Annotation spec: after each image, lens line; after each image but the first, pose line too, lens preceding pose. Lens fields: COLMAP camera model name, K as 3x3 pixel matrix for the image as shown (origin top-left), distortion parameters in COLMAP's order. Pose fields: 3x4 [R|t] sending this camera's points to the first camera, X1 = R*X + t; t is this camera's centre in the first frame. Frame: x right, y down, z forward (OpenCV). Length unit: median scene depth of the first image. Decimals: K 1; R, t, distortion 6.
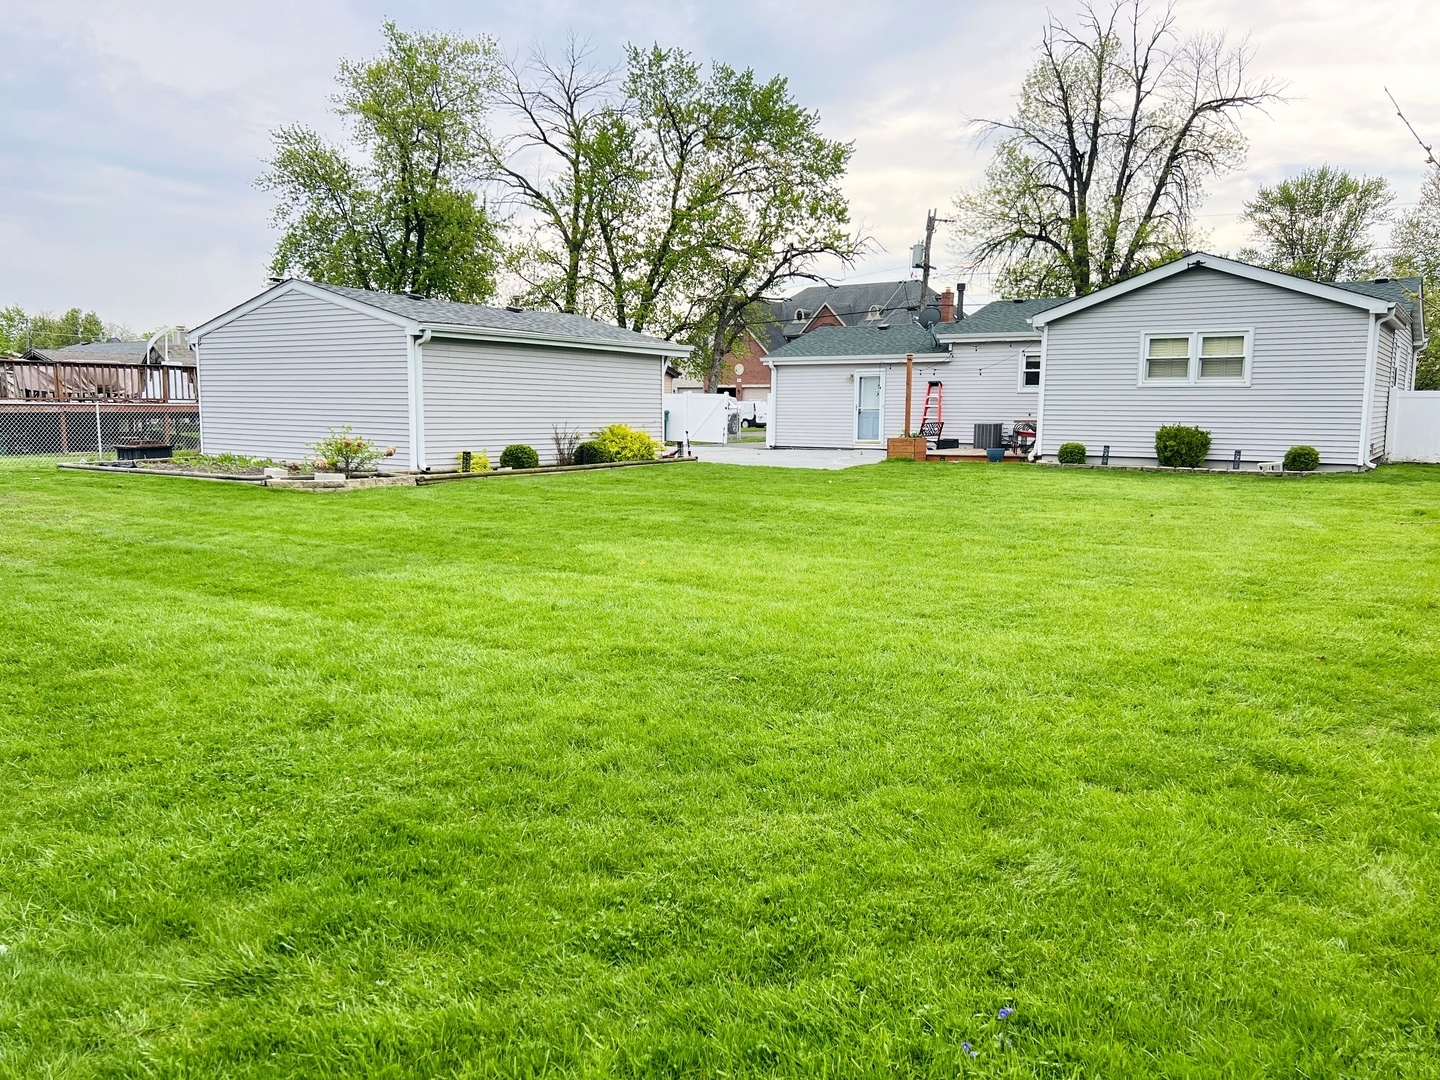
lens RADIAL K [[1097.4, 0, 720.0], [0, 1097.4, 540.0], [0, 0, 1]] dist [0.021797, 0.000006]
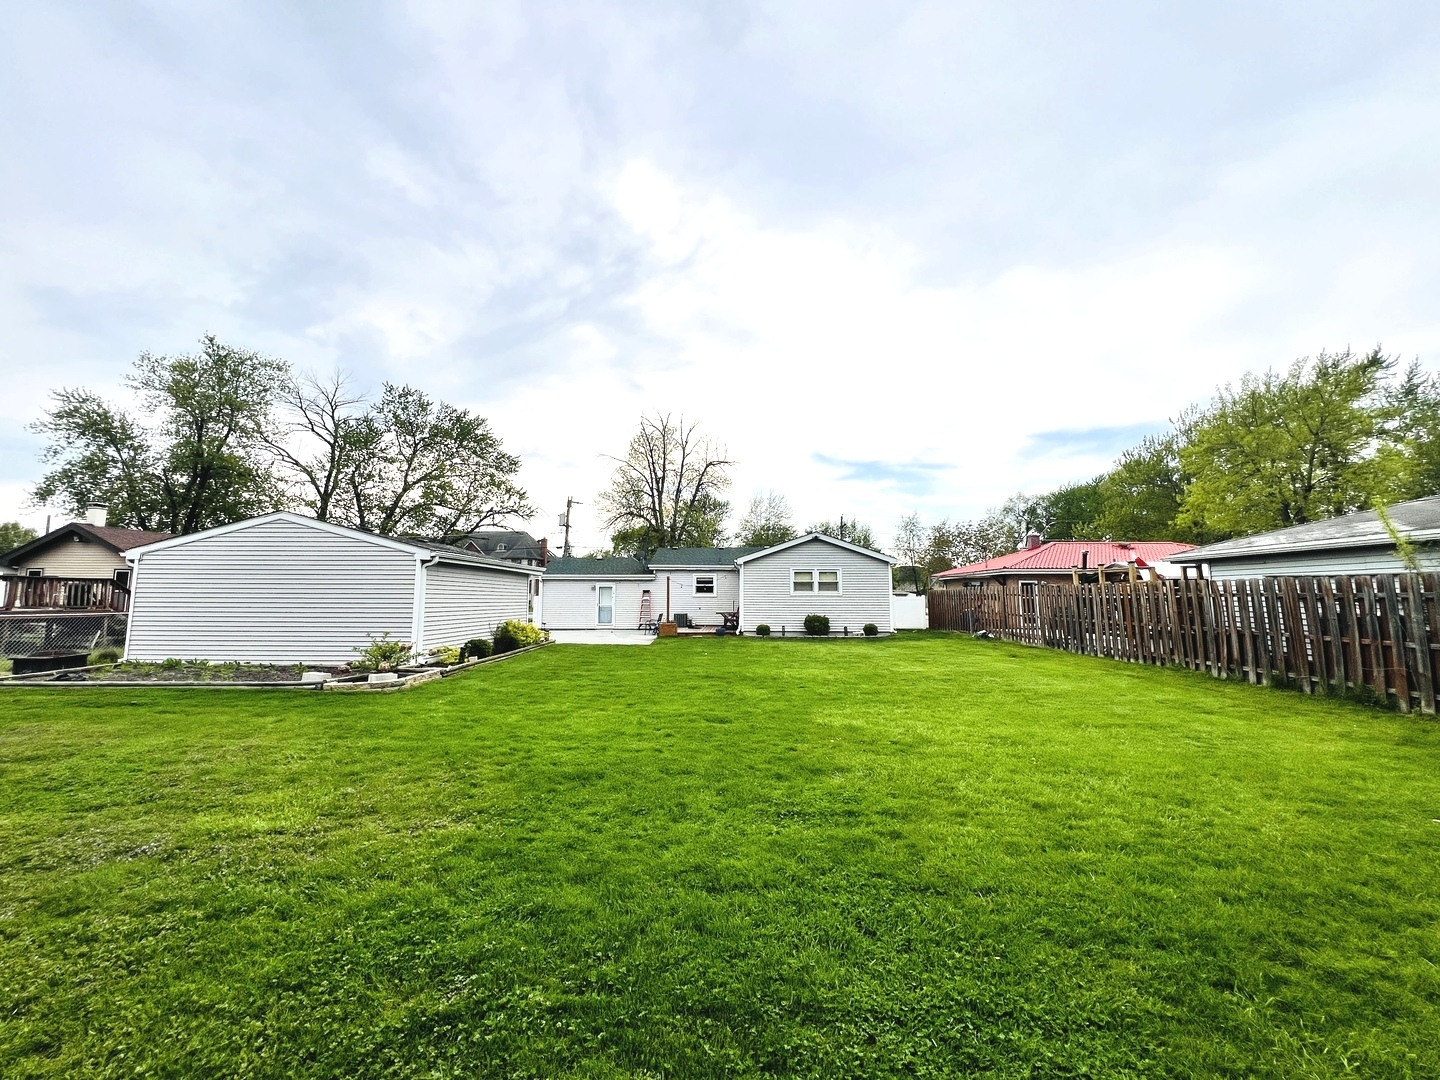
lens RADIAL K [[572.8, 0, 720.0], [0, 572.8, 540.0], [0, 0, 1]] dist [-0.001470, 0.000116]
pose [[0.835022, 0.050360, 0.547907, -0.150700], [0.071064, 0.977591, -0.198156, -0.020555], [-0.545608, 0.204401, 0.812731, 0.103442]]
